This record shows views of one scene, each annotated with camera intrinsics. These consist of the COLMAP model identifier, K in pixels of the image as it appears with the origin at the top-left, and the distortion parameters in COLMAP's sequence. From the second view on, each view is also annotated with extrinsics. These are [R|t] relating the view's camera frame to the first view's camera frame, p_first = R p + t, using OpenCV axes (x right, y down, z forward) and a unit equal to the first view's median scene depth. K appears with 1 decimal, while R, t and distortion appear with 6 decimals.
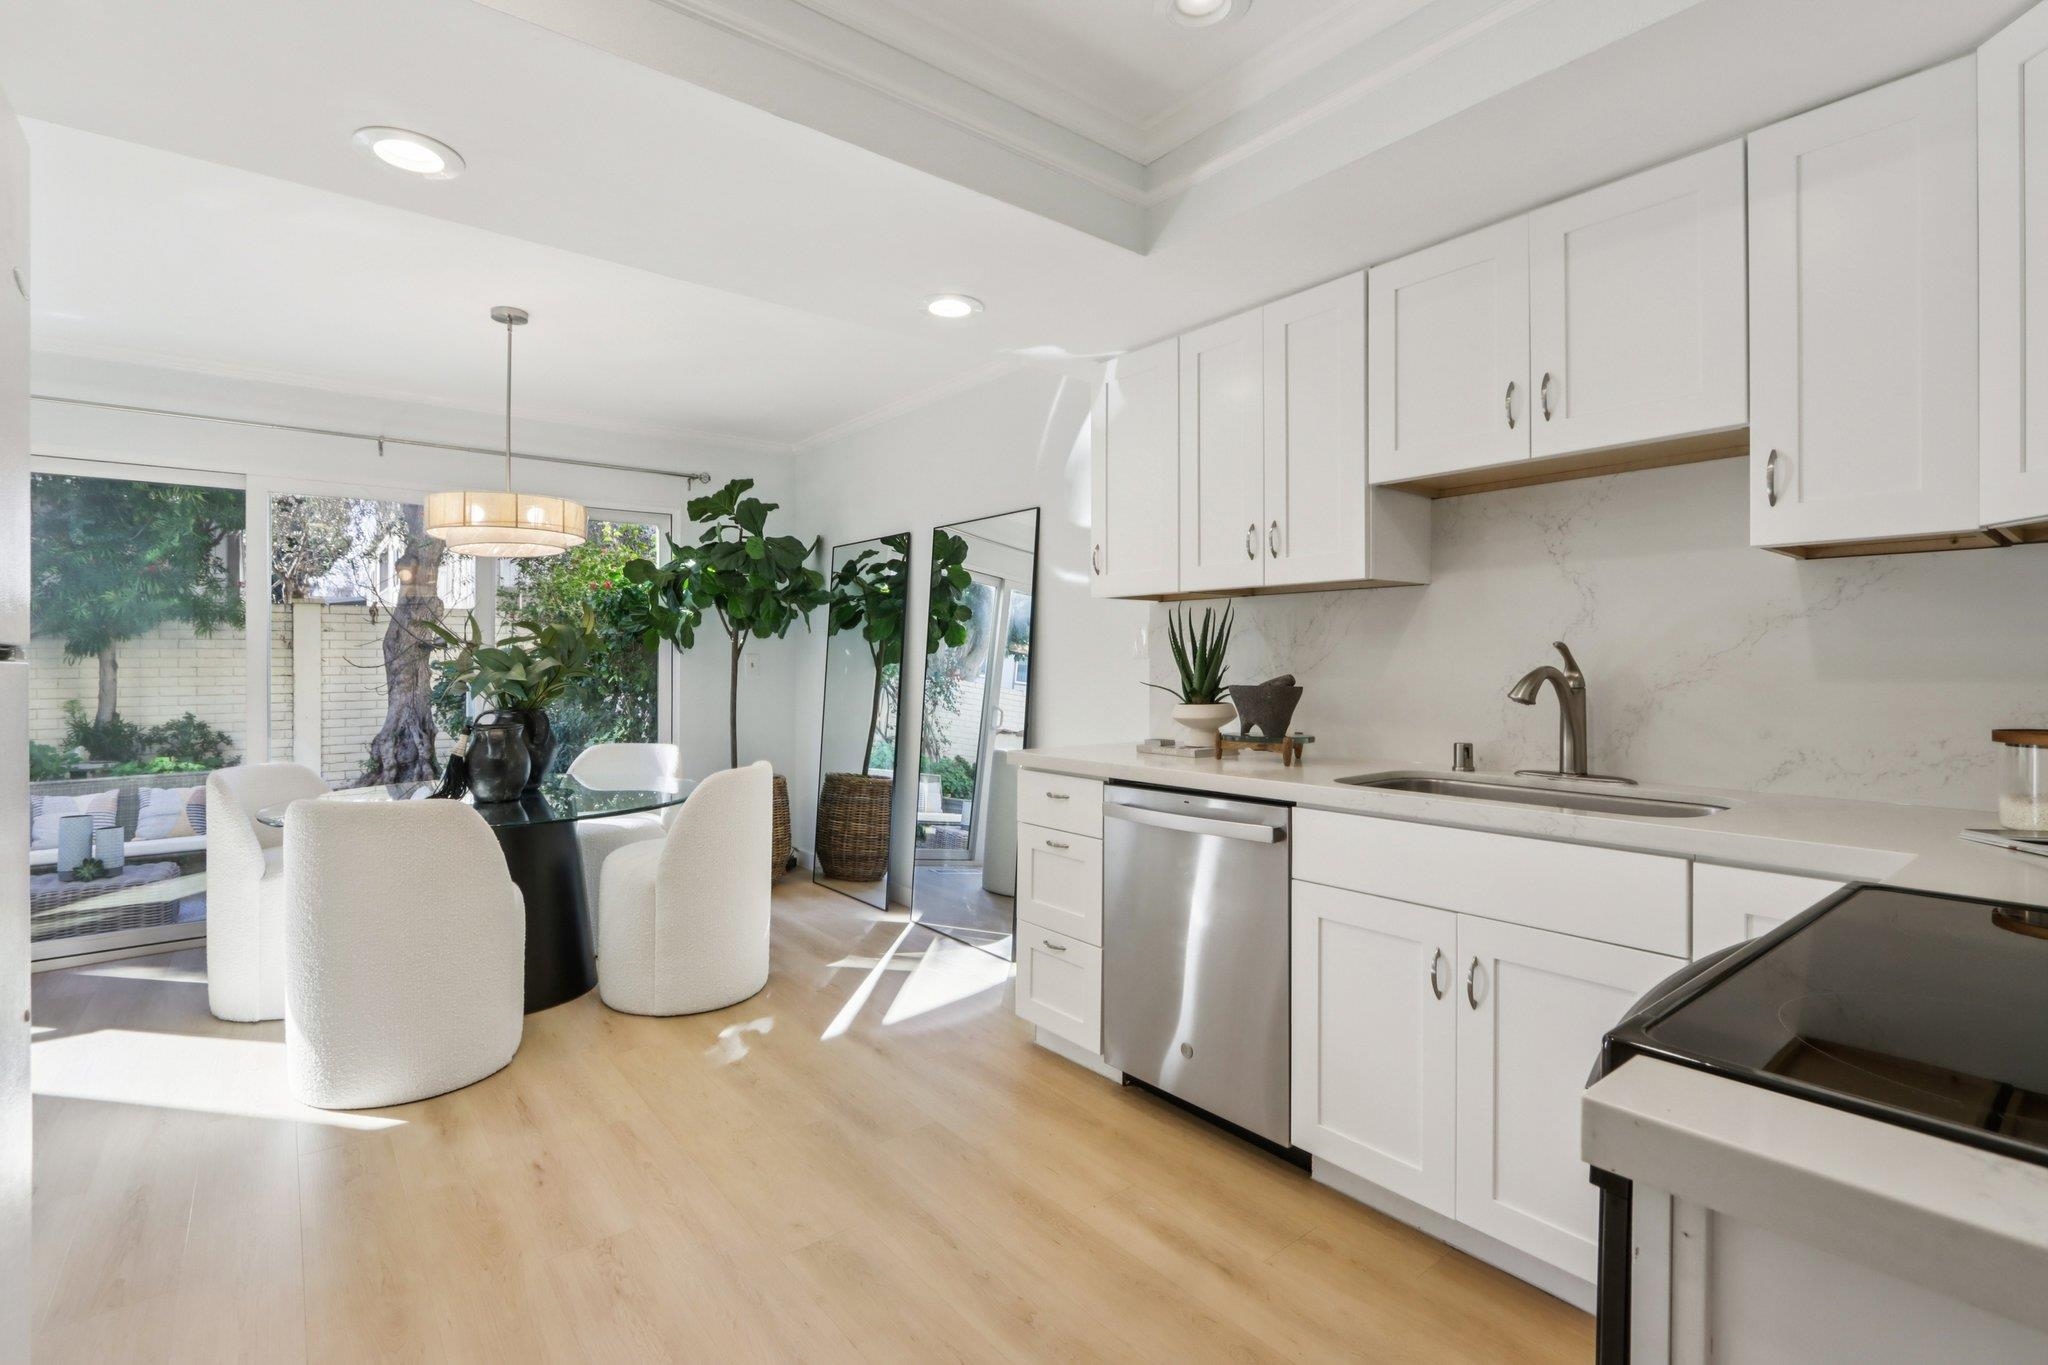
lens RADIAL K [[931.9, 0, 1024.2], [0, 931.9, 672.5], [0, 0, 1]] dist [-0.002365, -0.000141]
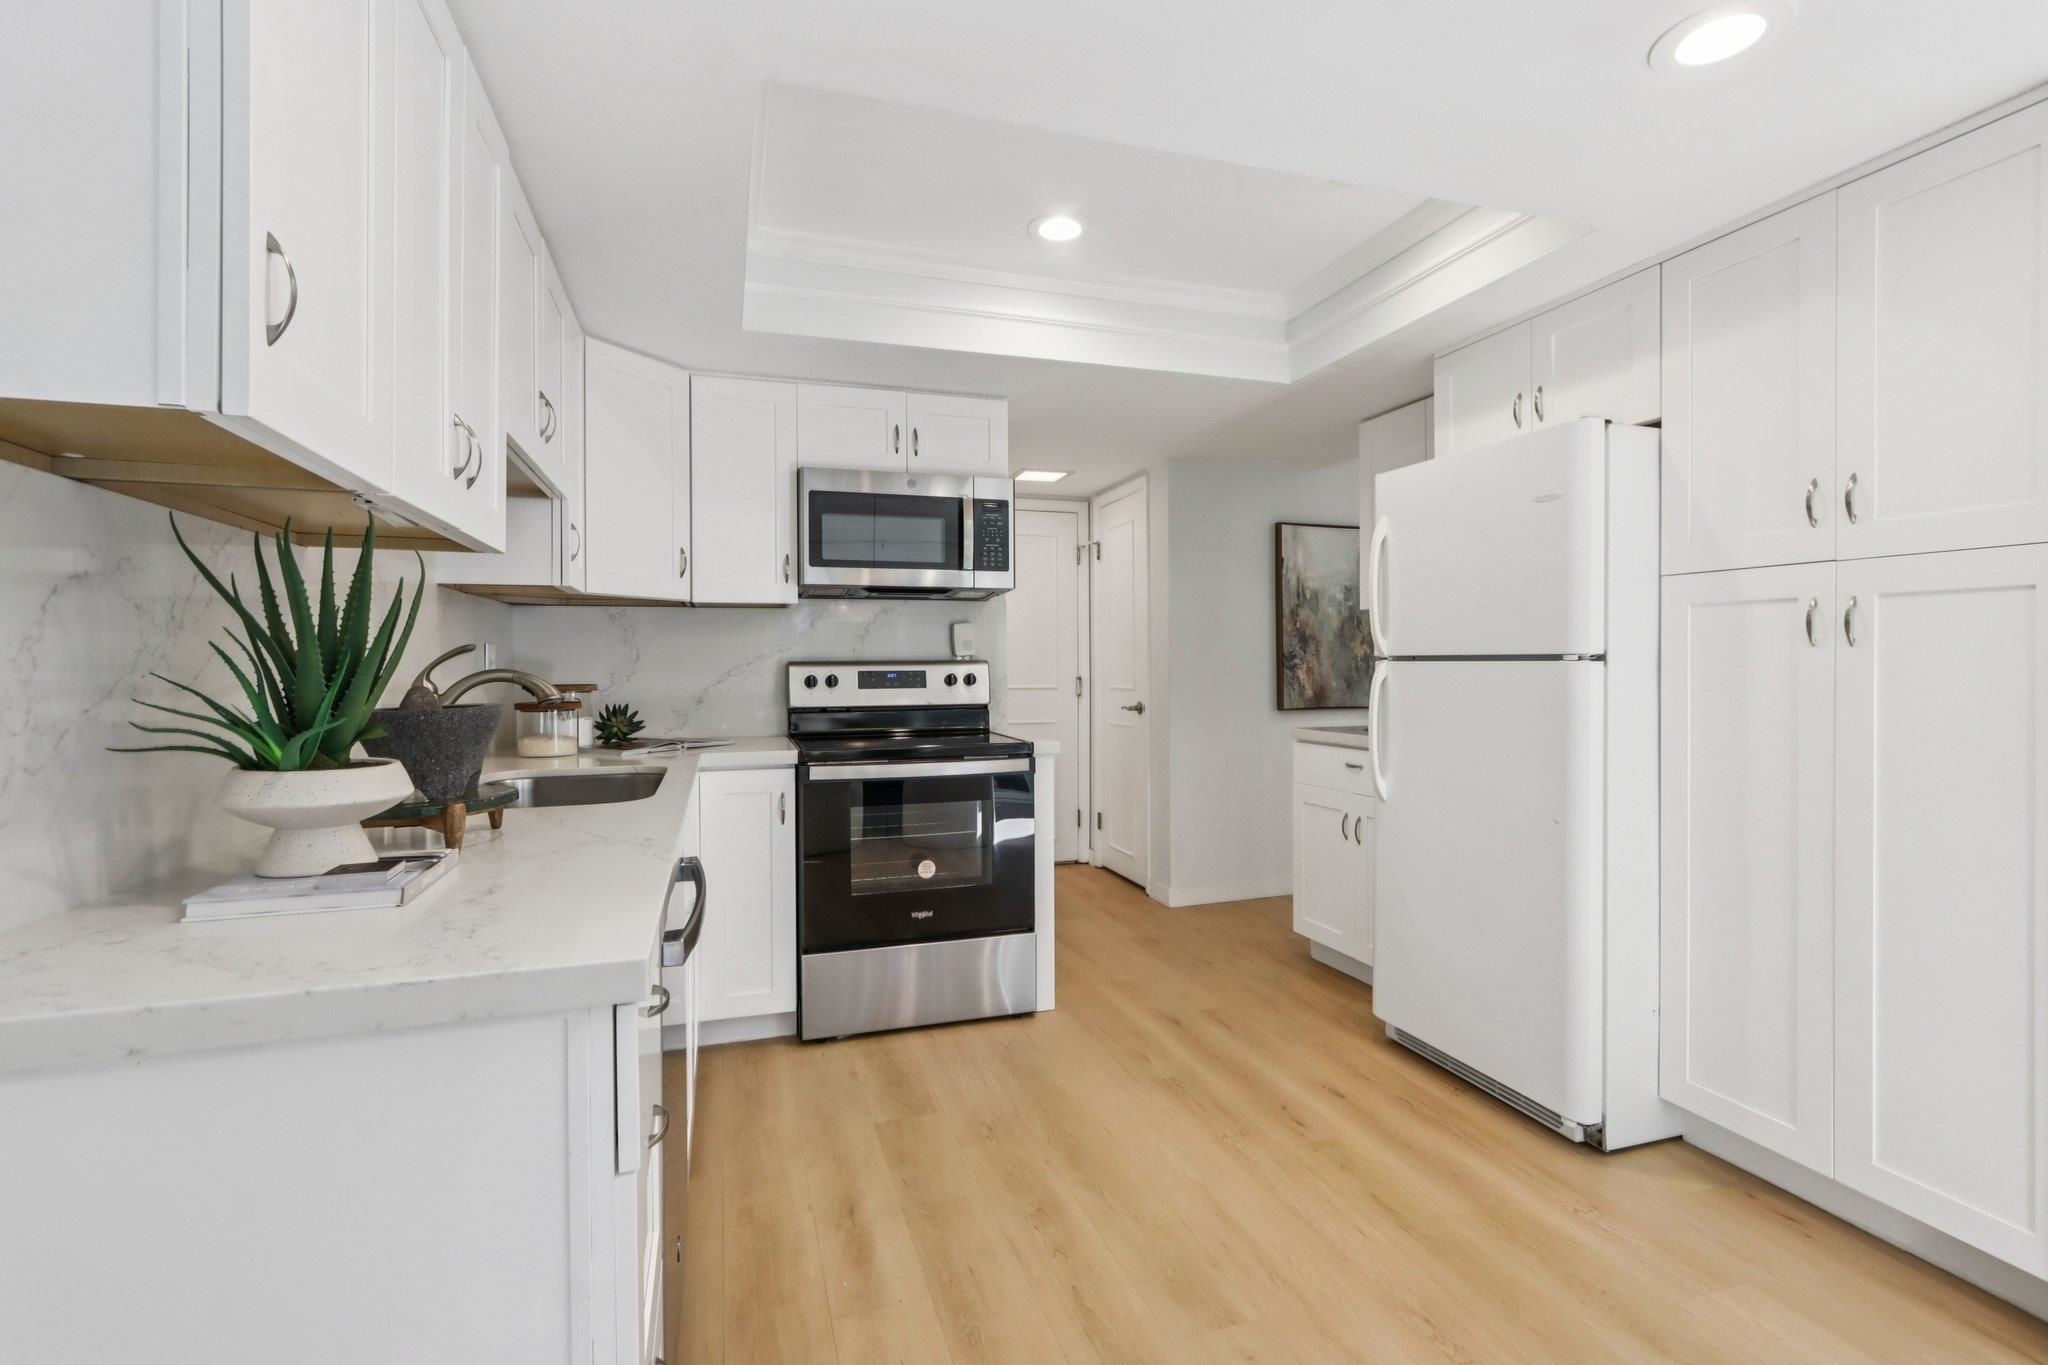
lens RADIAL K [[931.9, 0, 1024.9], [0, 931.9, 678.6], [0, 0, 1]] dist [-0.002365, -0.000141]
pose [[-0.936824, 0.001951, 0.349795, -0.195232], [0.002182, 0.999998, 0.000266, 0.001332], [-0.349794, 0.001012, -0.936826, 1.036112]]
